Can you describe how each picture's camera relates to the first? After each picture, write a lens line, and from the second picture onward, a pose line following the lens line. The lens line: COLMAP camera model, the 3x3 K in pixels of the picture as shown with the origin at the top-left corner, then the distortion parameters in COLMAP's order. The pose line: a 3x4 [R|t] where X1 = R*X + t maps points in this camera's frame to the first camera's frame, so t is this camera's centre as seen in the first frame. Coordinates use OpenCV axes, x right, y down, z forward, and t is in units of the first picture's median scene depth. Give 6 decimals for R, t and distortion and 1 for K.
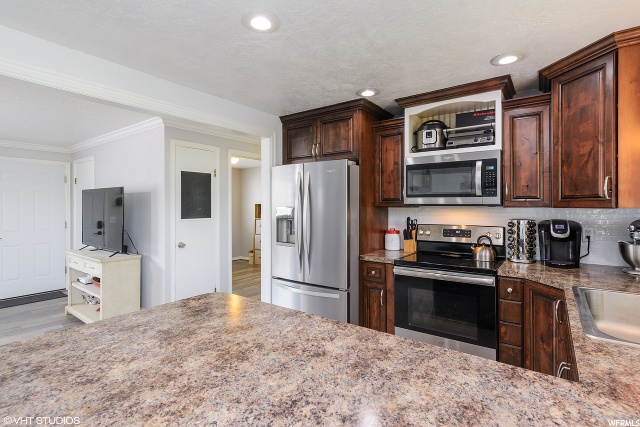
lens RADIAL K [[309.4, 0, 320.0], [0, 309.4, 208.6], [0, 0, 1]] dist [0.002770, 0.000528]
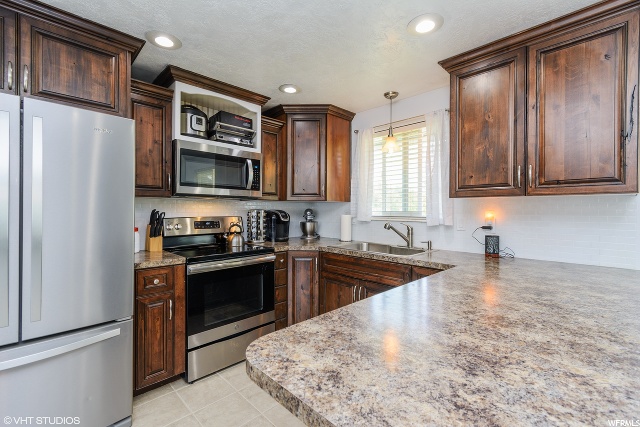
lens RADIAL K [[288.7, 0, 317.4], [0, 288.7, 214.2], [0, 0, 1]] dist [0.003033, 0.001225]
pose [[0.157692, -0.009809, 0.987440, -0.544782], [0.002621, 0.999951, 0.009514, 0.044527], [-0.987485, 0.001088, 0.157710, 0.595565]]
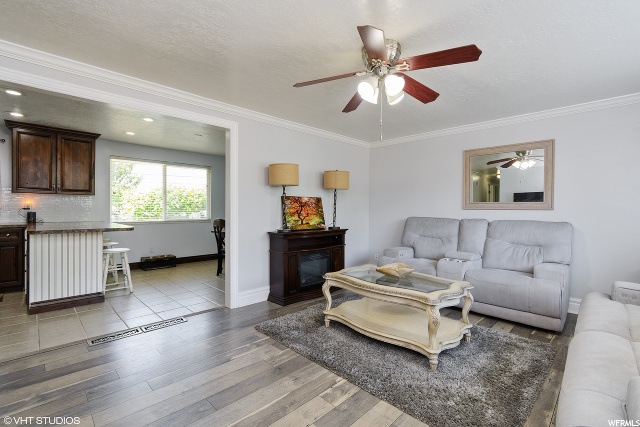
lens RADIAL K [[288.7, 0, 317.9], [0, 288.7, 212.9], [0, 0, 1]] dist [0.003033, 0.001225]
pose [[-0.990751, -0.023822, 0.133583, -1.098126], [-0.022248, 0.999665, 0.013261, 0.053747], [-0.133854, 0.010166, -0.990949, 1.210920]]
